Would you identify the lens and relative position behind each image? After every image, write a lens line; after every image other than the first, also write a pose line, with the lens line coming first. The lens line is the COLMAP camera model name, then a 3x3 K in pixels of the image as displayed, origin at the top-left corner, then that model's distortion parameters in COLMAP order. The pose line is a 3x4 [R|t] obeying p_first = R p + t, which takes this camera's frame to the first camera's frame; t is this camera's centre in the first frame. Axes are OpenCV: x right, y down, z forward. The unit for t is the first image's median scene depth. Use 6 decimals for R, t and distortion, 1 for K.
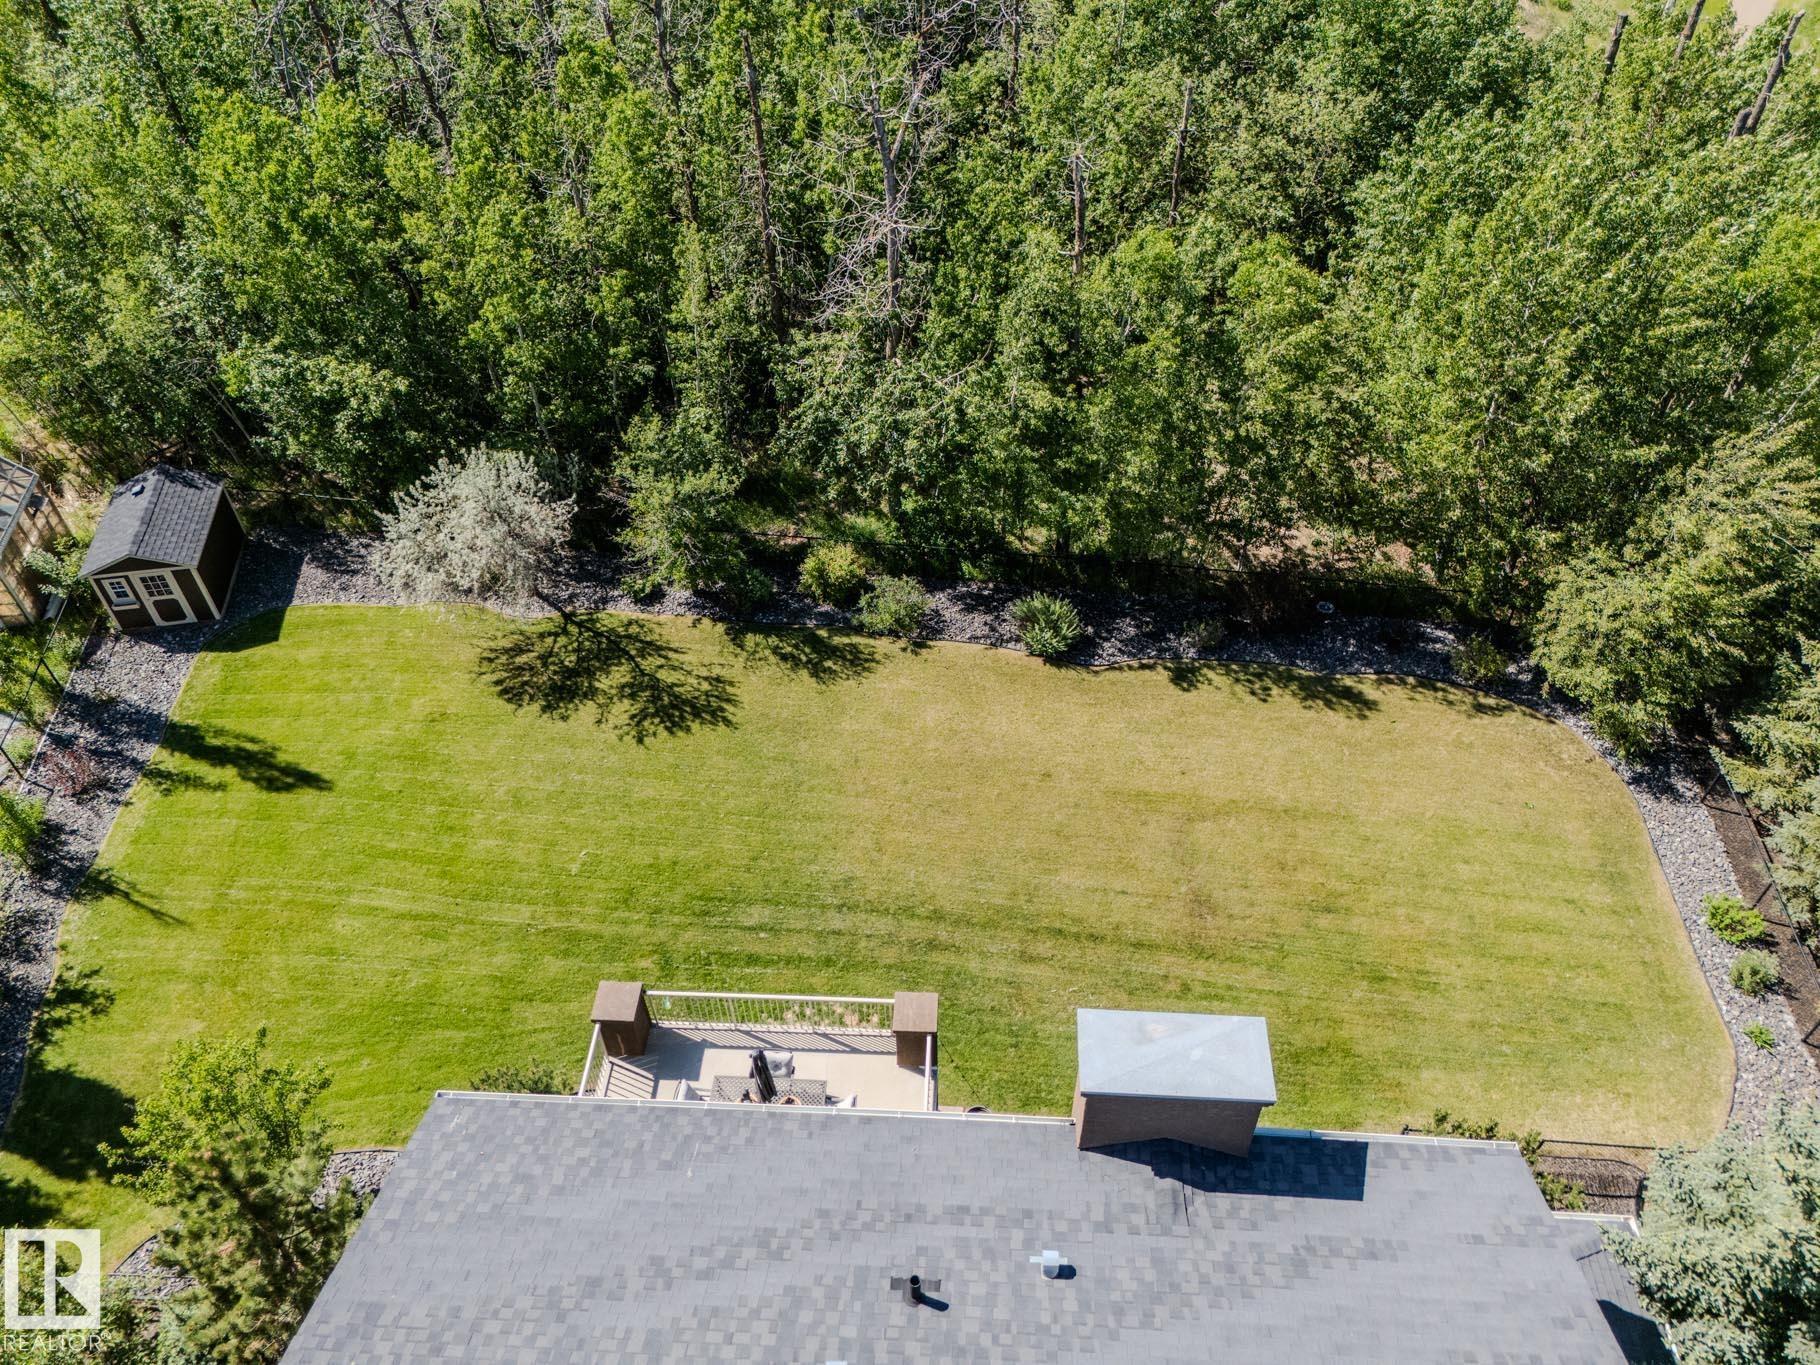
lens RADIAL K [[1340.4, 0, 911.4], [0, 1340.4, 683.5], [0, 0, 1]] dist [0.048572, -0.036939]
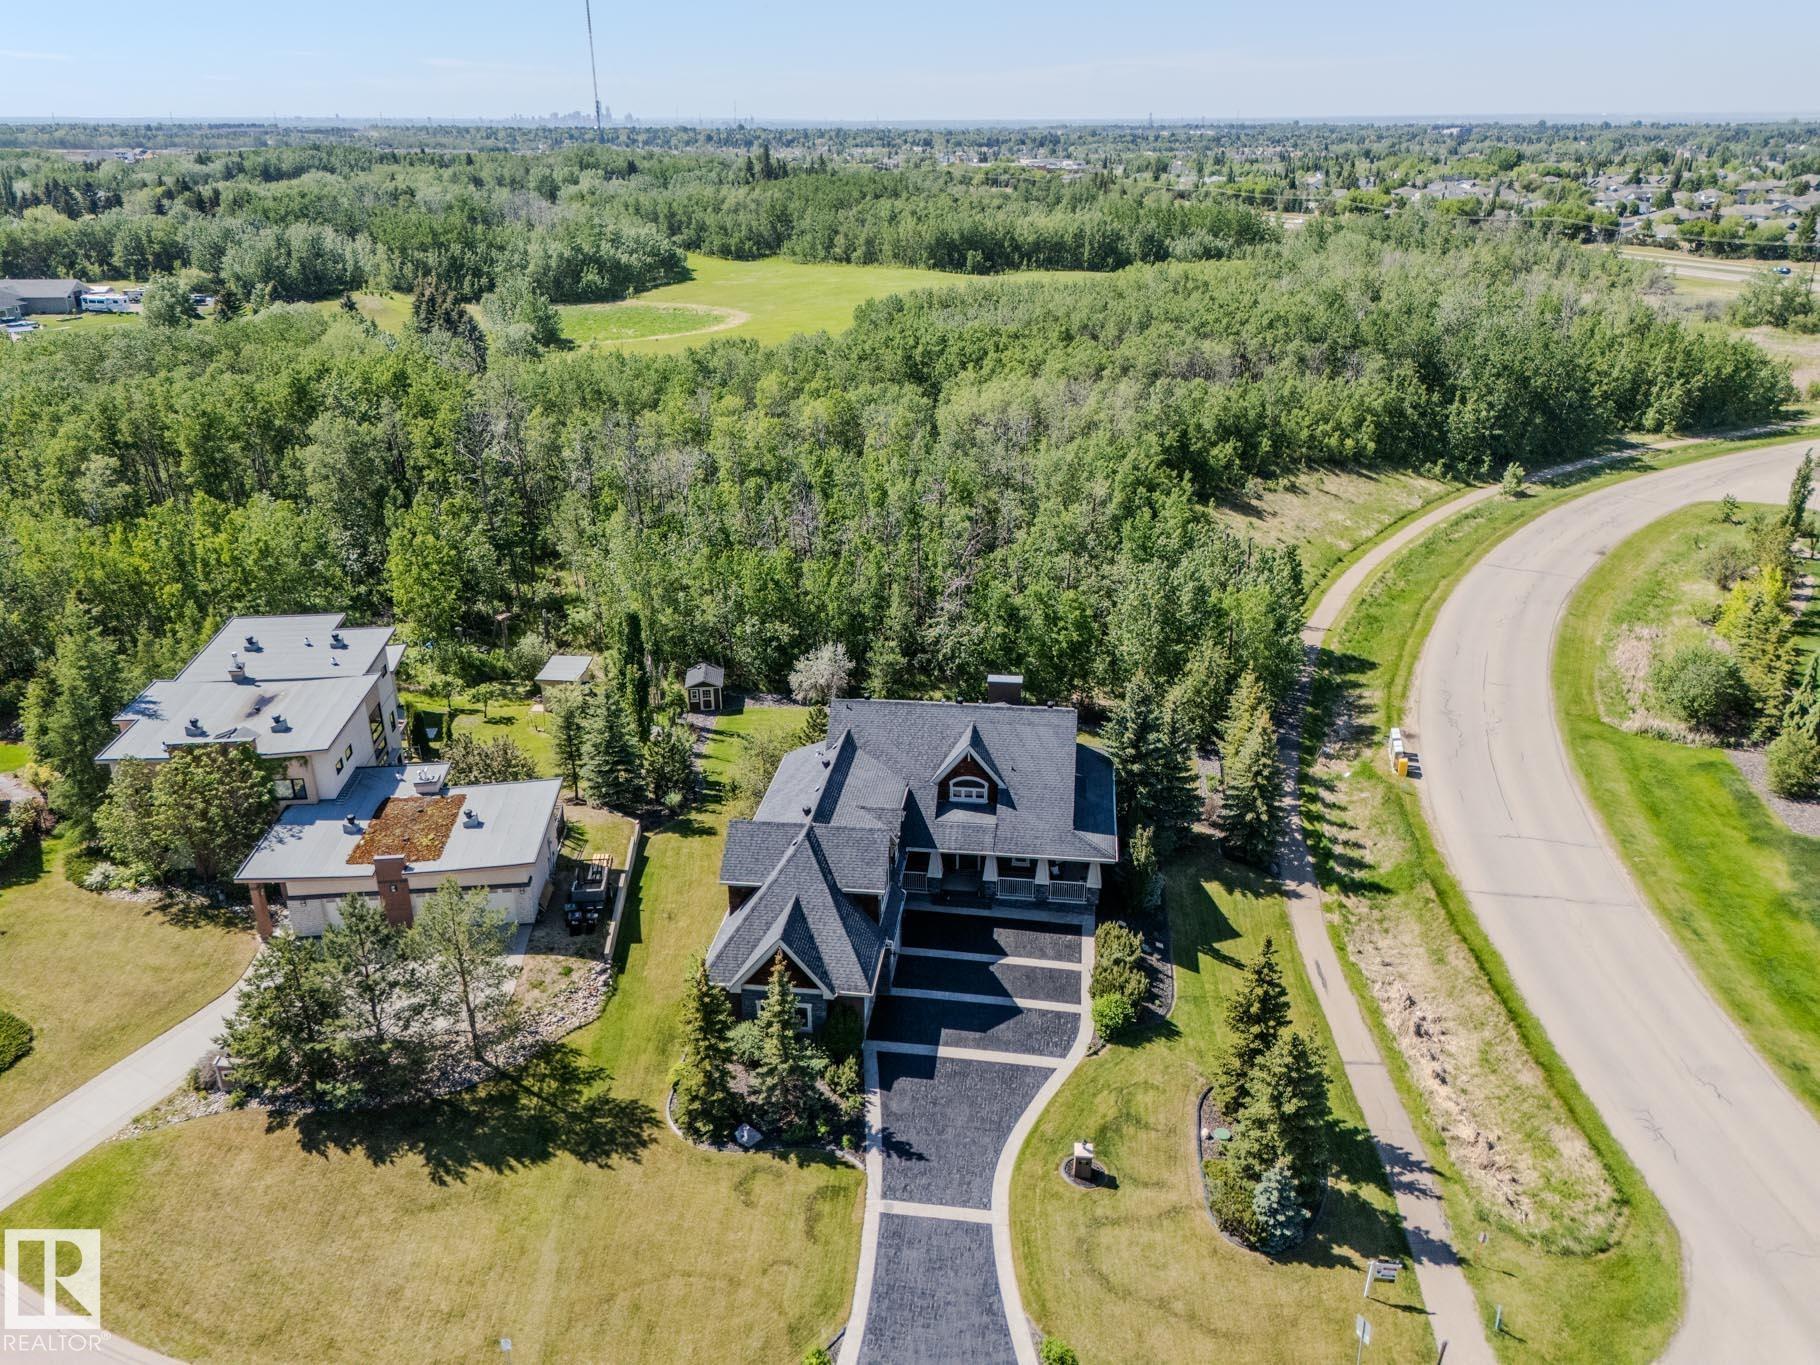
lens RADIAL K [[1340.4, 0, 916.9], [0, 1340.4, 673.4], [0, 0, 1]] dist [0.048572, -0.036939]
pose [[0.998036, 0.032159, -0.053764, 0.058630], [-0.050536, 0.920463, -0.387548, 1.016355], [0.037024, 0.389504, 0.920280, -1.726180]]
